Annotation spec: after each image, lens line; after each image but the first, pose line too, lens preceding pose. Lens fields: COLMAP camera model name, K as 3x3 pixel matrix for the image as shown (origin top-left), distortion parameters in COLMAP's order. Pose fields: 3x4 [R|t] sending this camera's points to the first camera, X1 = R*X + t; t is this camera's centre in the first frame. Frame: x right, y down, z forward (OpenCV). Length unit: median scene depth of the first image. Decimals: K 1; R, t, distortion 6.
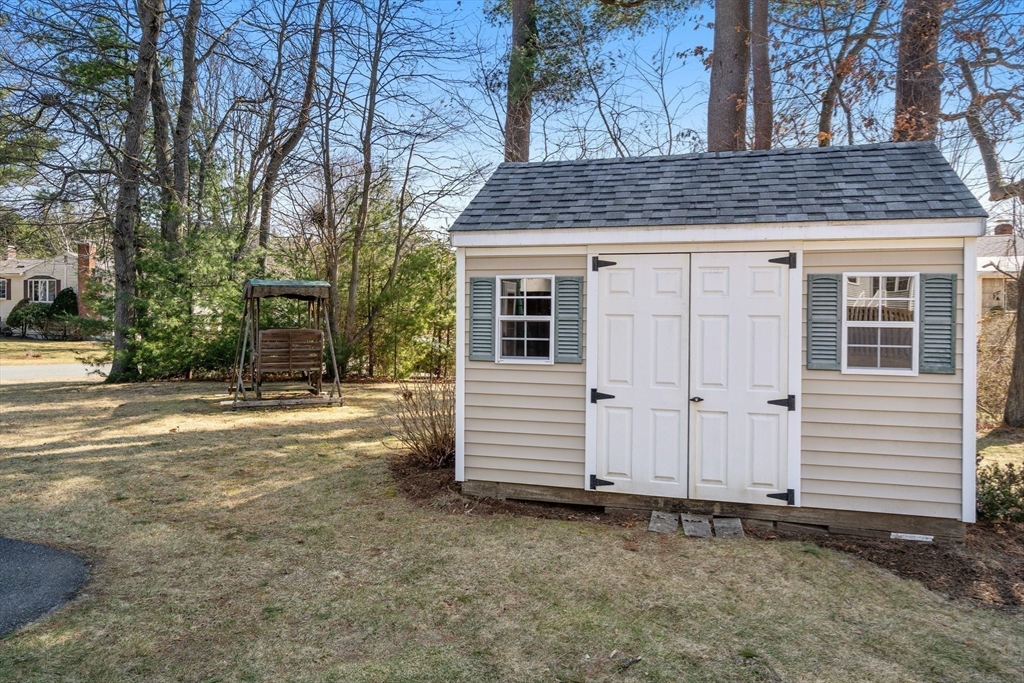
lens RADIAL K [[688.4, 0, 511.4], [0, 688.4, 333.3], [0, 0, 1]] dist [0.005807, 0.002337]
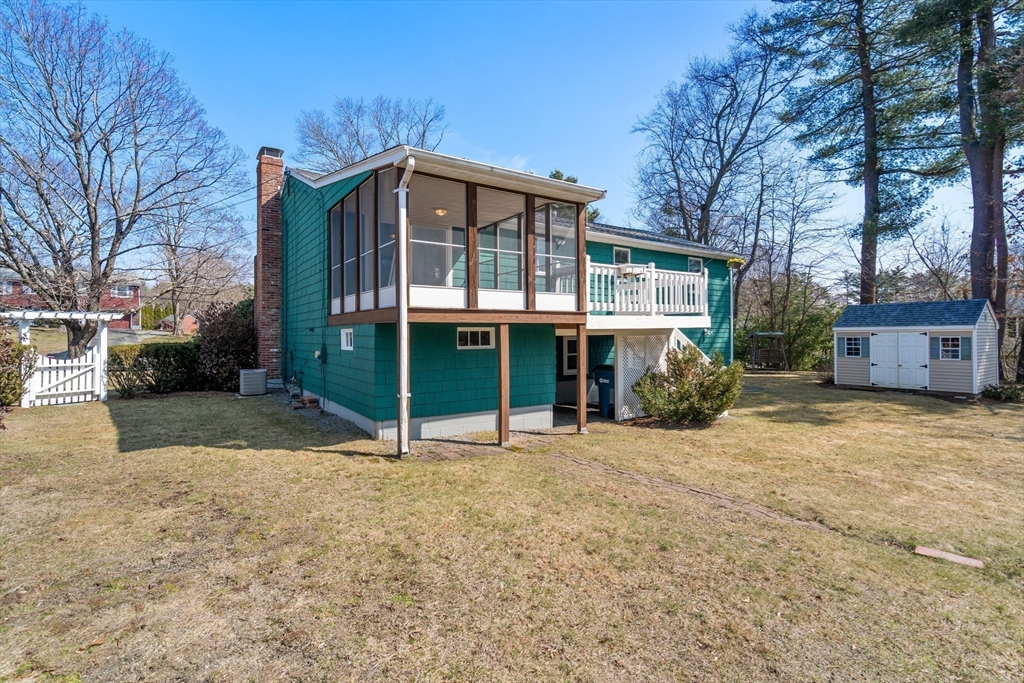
lens RADIAL K [[482.3, 0, 515.4], [0, 482.3, 339.0], [0, 0, 1]] dist [0.001200, 0.000193]
pose [[0.786065, -0.009583, -0.618070, 0.235816], [-0.005714, 0.999724, -0.022767, 0.011783], [0.618117, 0.021428, 0.785794, -2.822357]]
